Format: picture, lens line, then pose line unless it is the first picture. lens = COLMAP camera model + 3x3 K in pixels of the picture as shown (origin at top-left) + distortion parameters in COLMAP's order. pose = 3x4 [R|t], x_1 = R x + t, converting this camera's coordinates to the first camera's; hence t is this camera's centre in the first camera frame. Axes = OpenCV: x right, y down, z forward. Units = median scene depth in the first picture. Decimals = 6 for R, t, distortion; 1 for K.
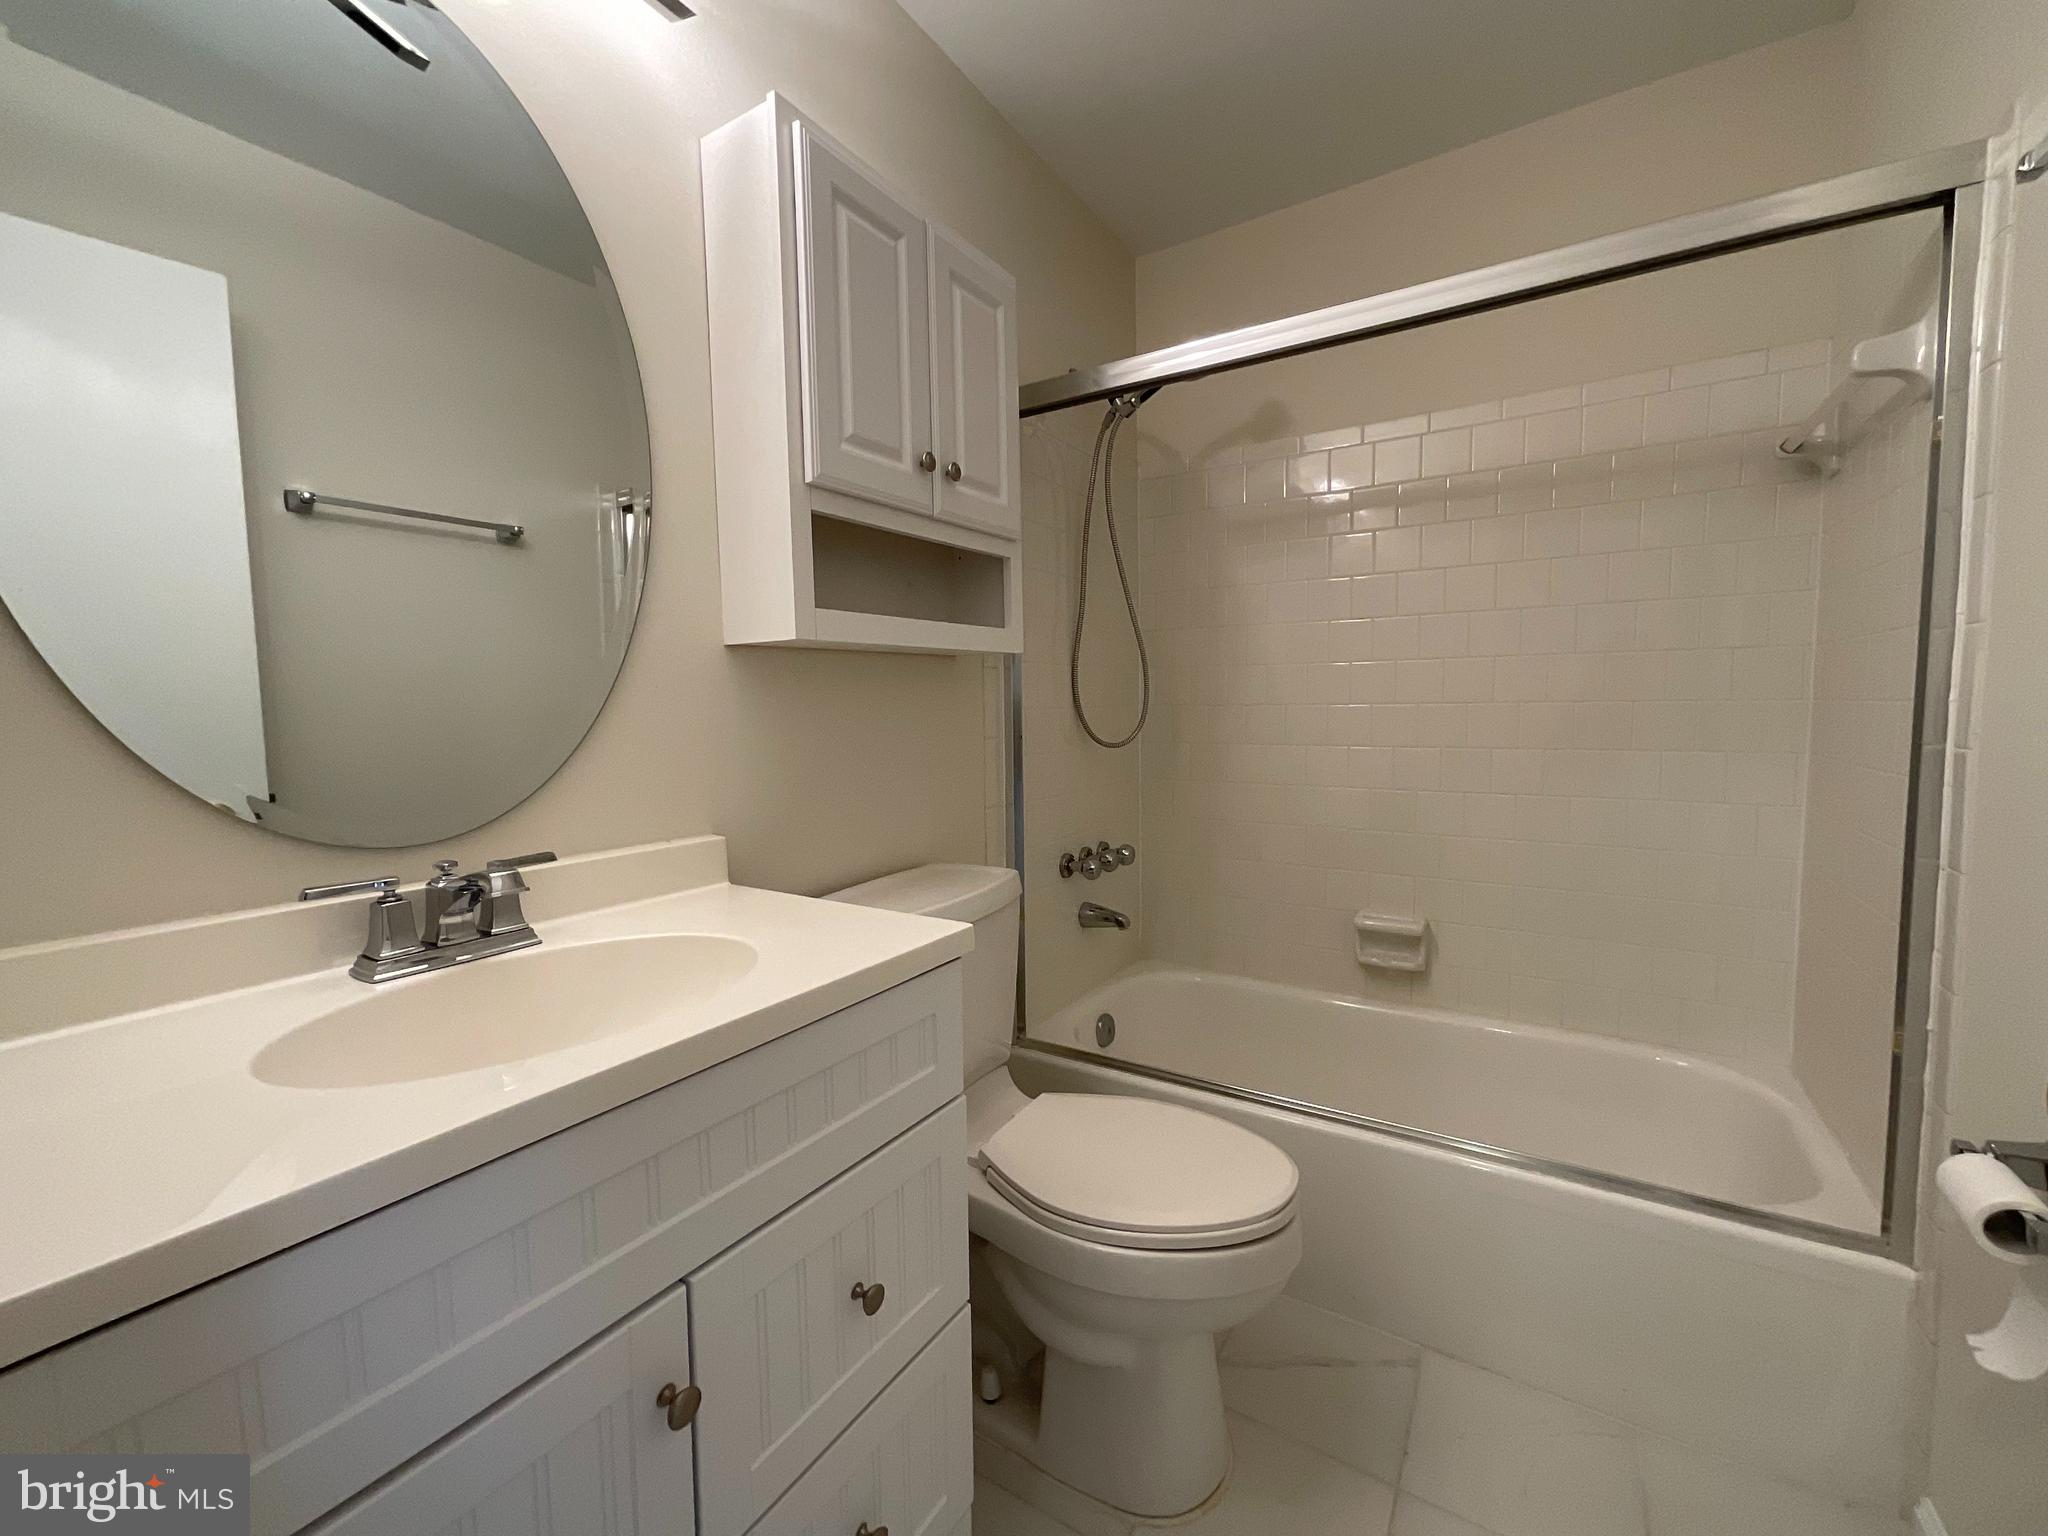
lens RADIAL K [[839.4, 0, 1031.0], [0, 839.4, 763.8], [0, 0, 1]] dist [0.001573, -0.001247]
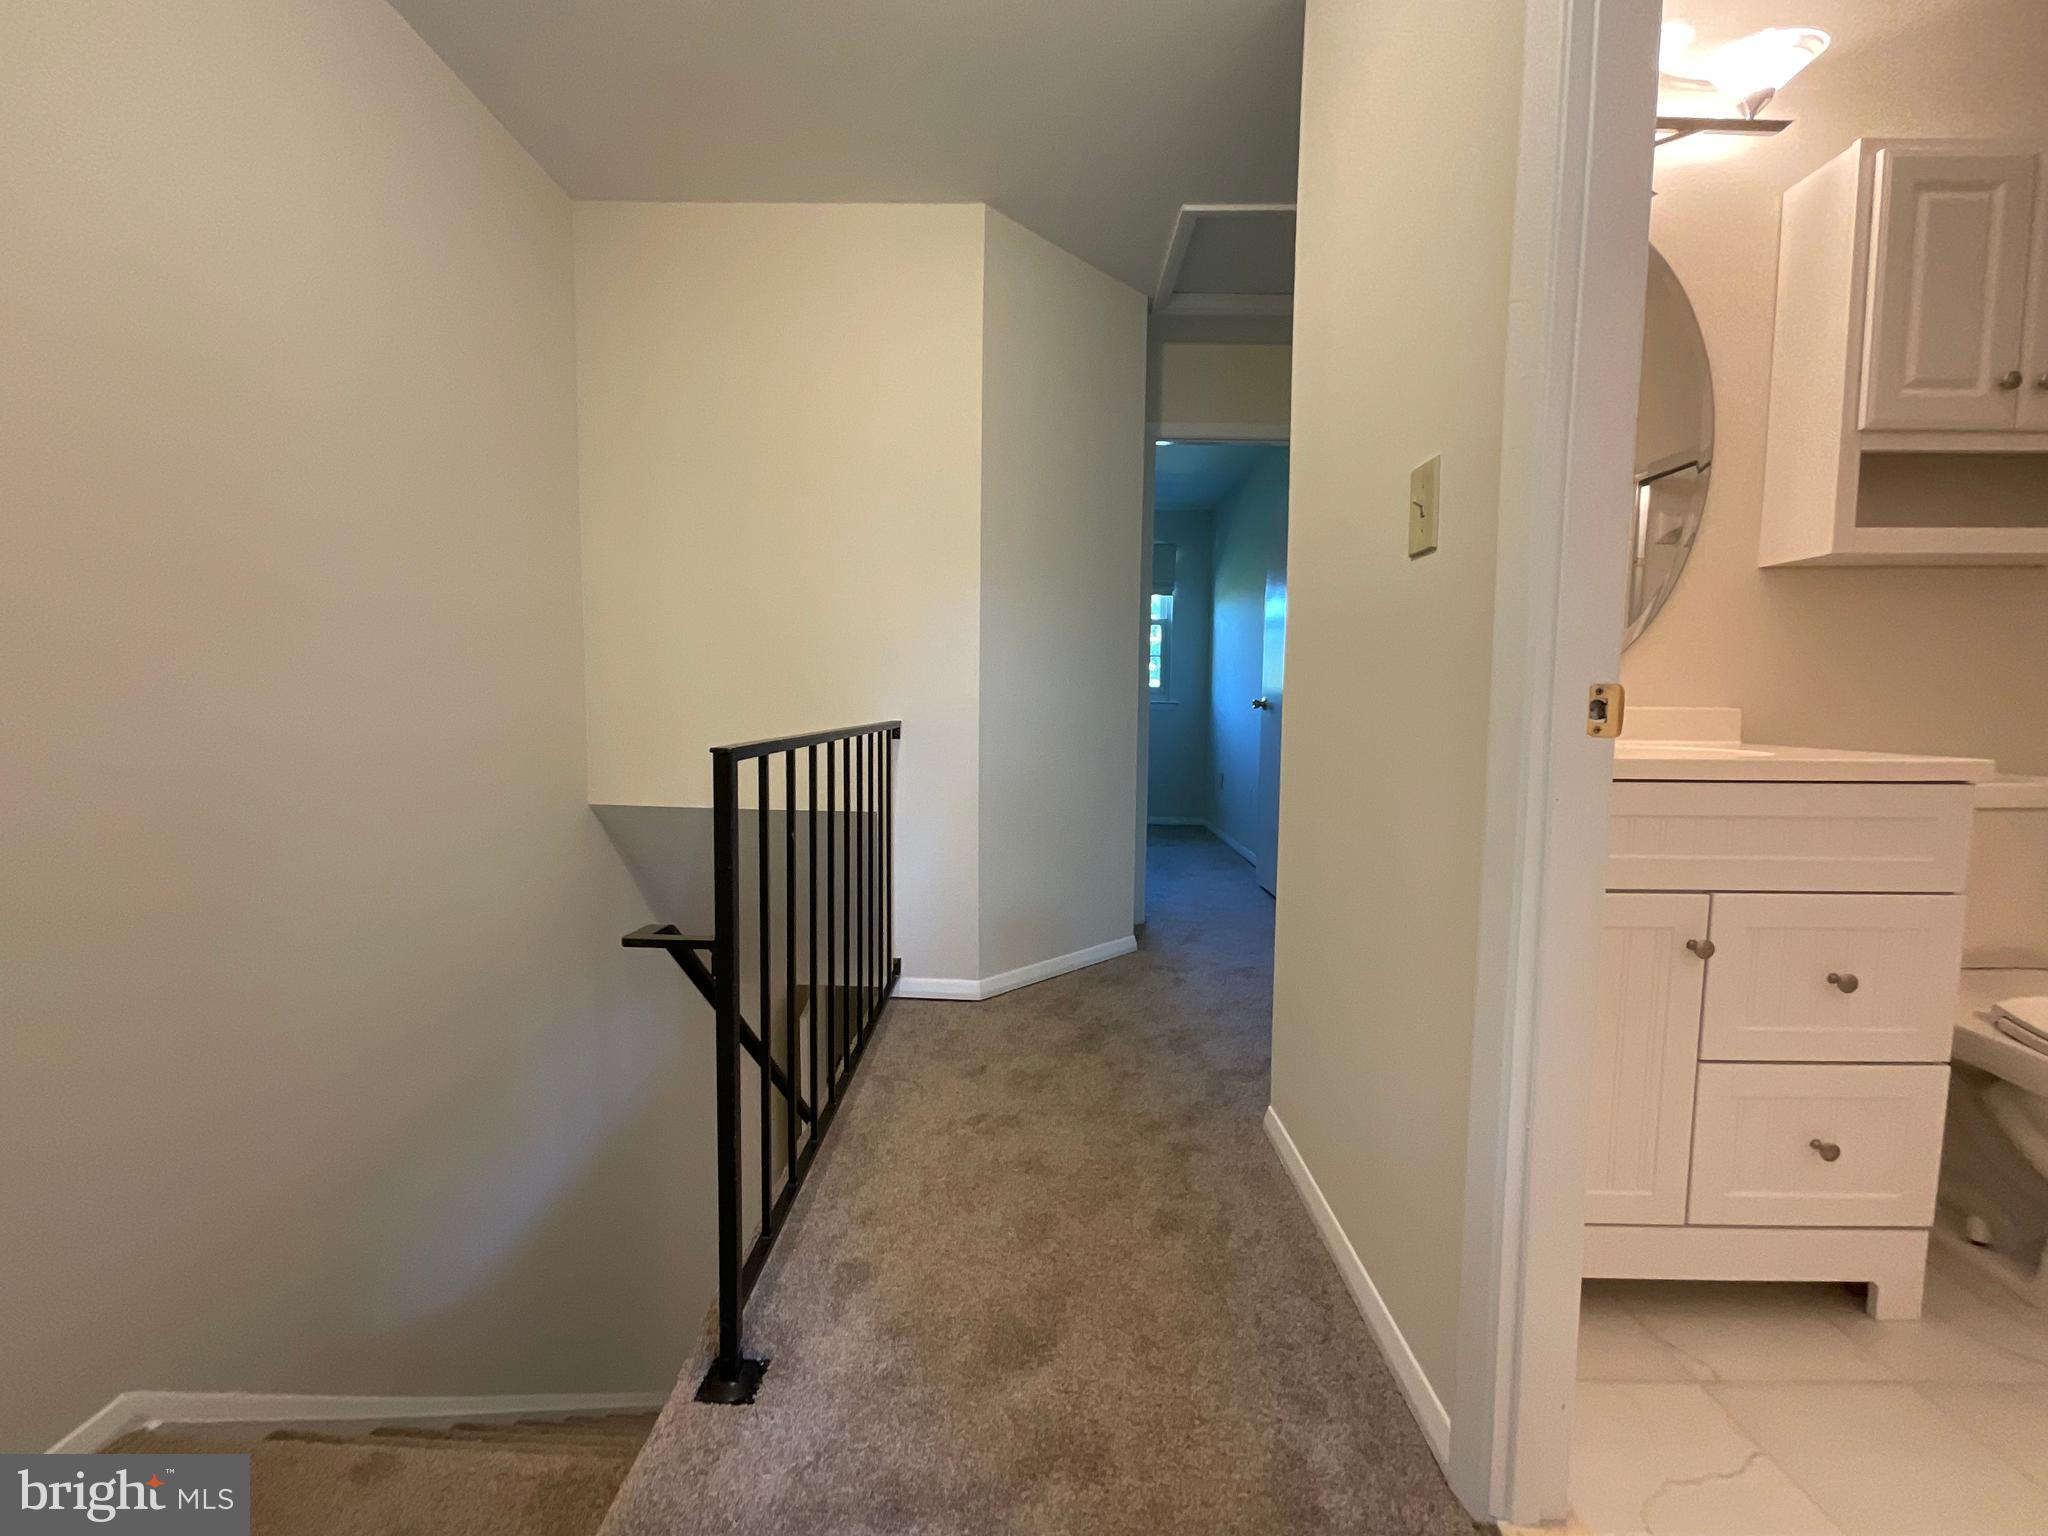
lens RADIAL K [[839.4, 0, 1036.9], [0, 839.4, 766.1], [0, 0, 1]] dist [0.001573, -0.001247]
pose [[0.519653, 0.084495, -0.850189, 0.209251], [-0.073595, 0.995826, 0.053987, 0.192719], [0.851202, 0.034515, 0.523702, -0.701169]]
